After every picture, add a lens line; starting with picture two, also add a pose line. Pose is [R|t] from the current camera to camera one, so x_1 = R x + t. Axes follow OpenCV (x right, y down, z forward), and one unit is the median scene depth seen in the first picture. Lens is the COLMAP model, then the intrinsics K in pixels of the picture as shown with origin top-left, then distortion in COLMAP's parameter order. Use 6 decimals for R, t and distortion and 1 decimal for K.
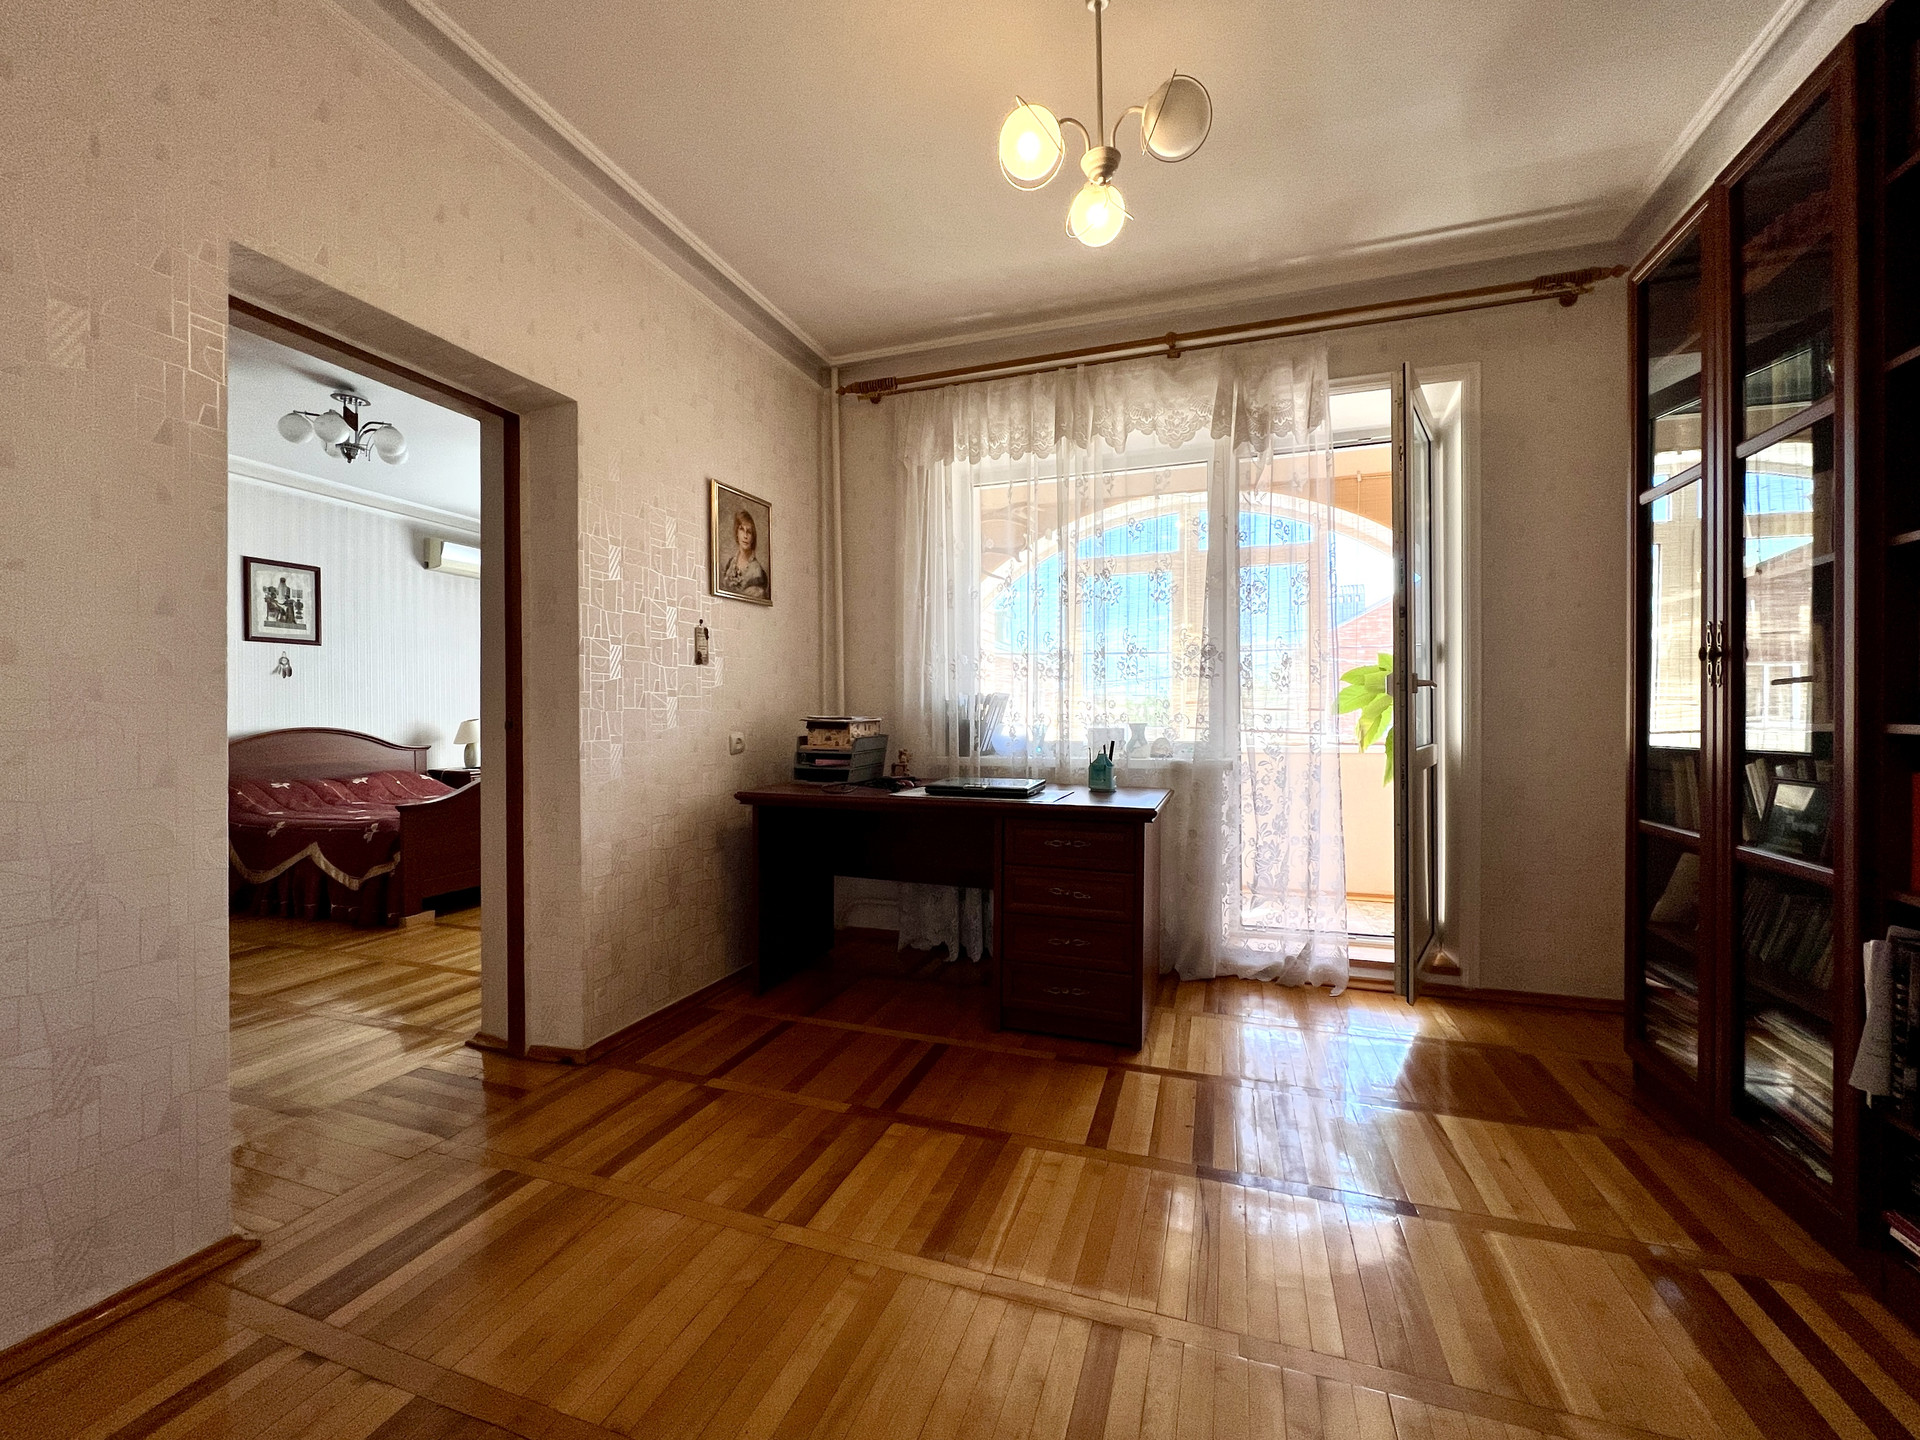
lens RADIAL K [[777.0, 0, 960.0], [0, 777.0, 720.0], [0, 0, 1]] dist [-0.000021, -0.000006]
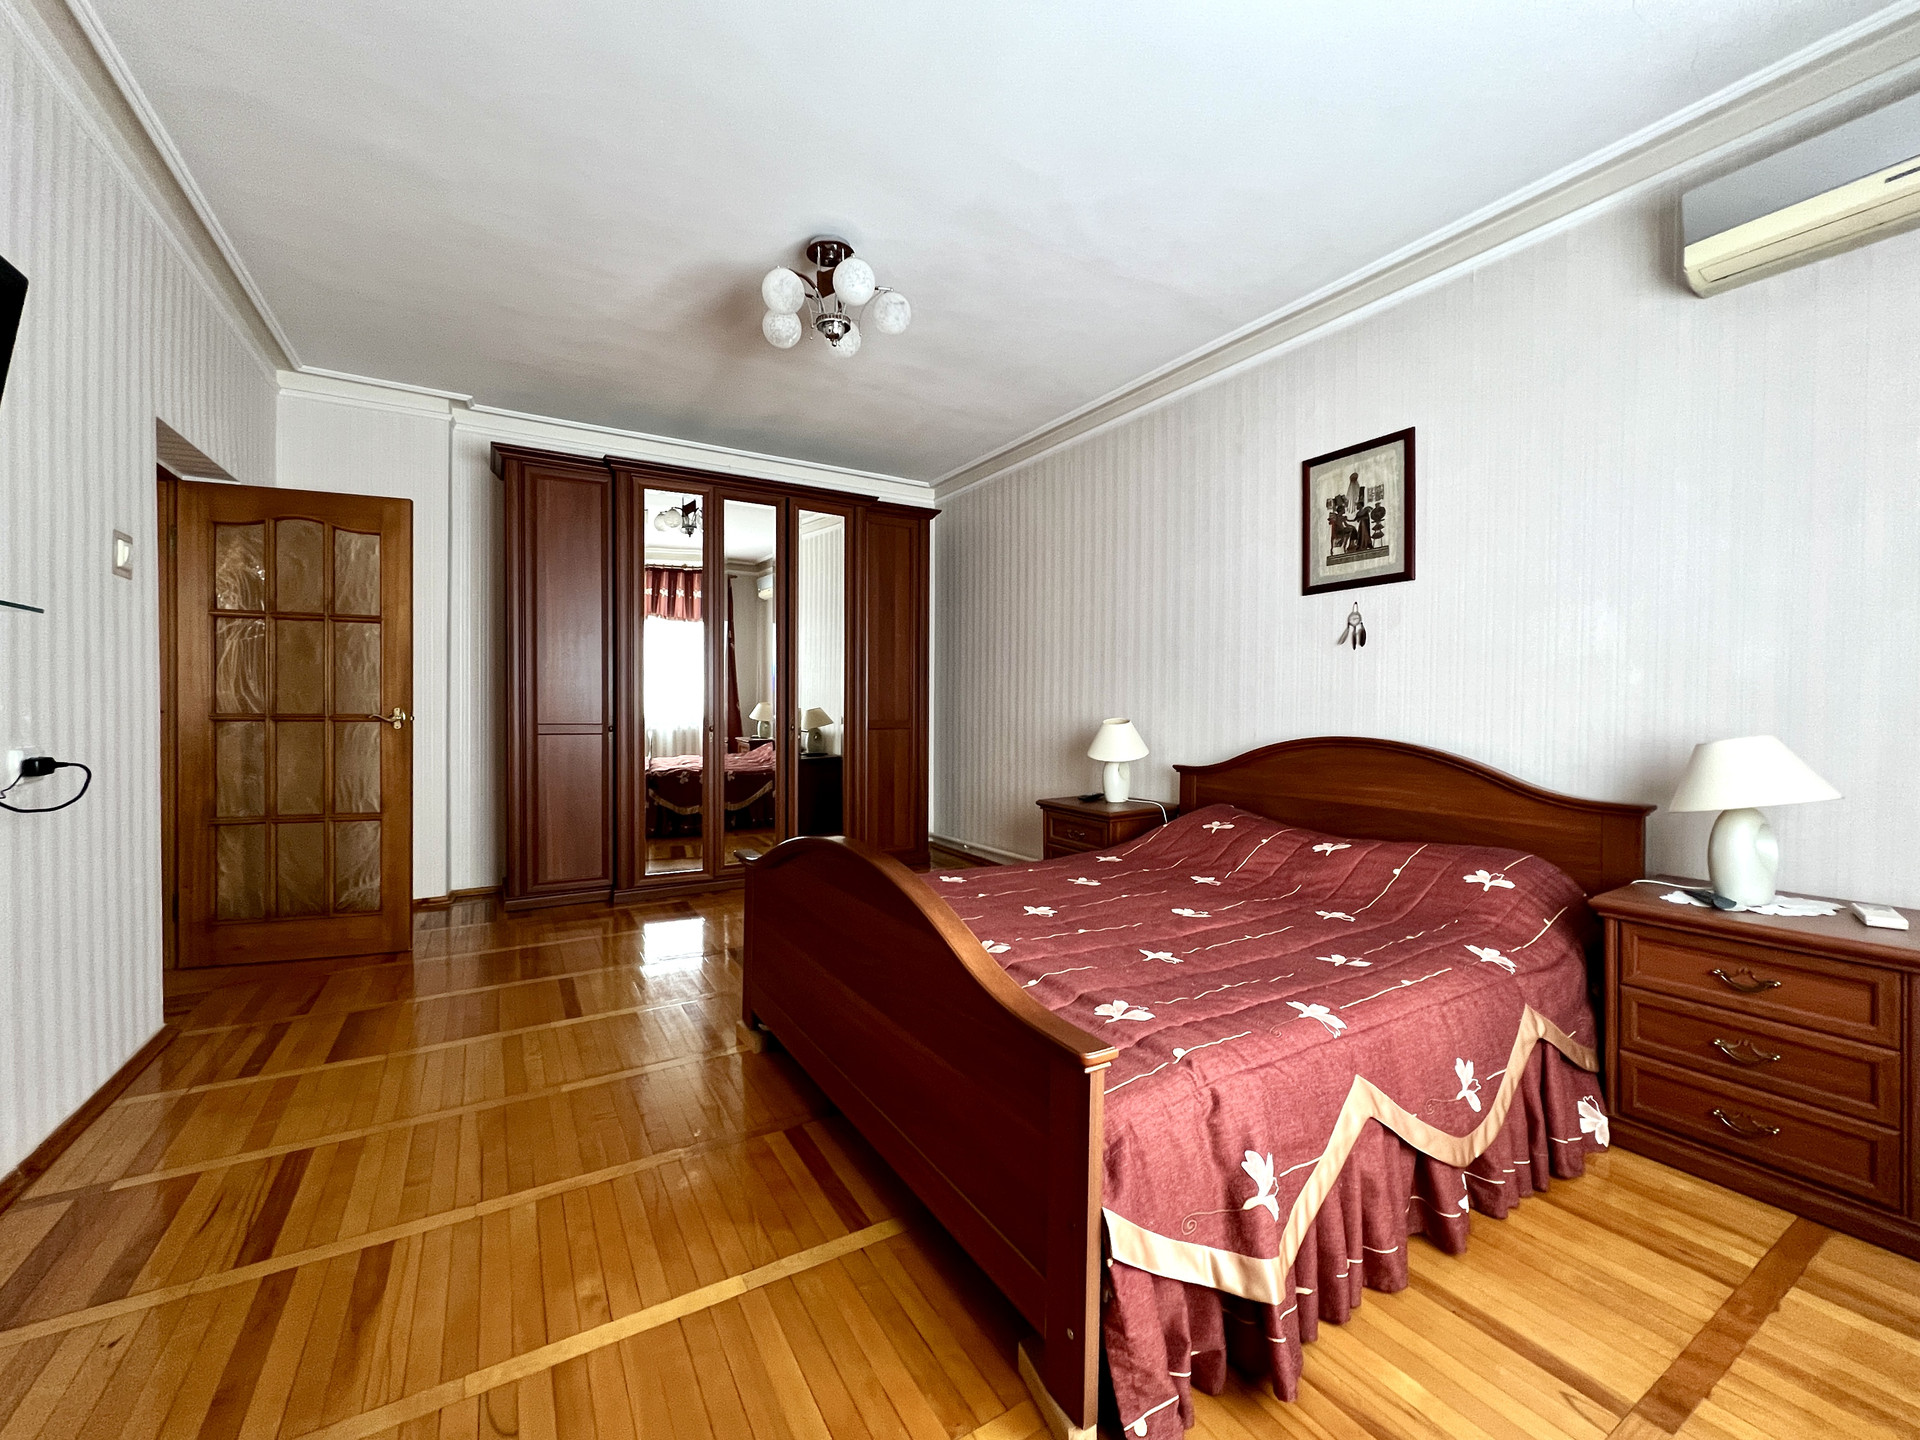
lens RADIAL K [[777.0, 0, 960.0], [0, 777.0, 720.0], [0, 0, 1]] dist [-0.000021, -0.000006]
pose [[-0.639232, 0.013165, -0.768902, -0.243835], [-0.010307, 0.999617, 0.025683, -0.013531], [0.768945, 0.024342, -0.638851, 1.139591]]
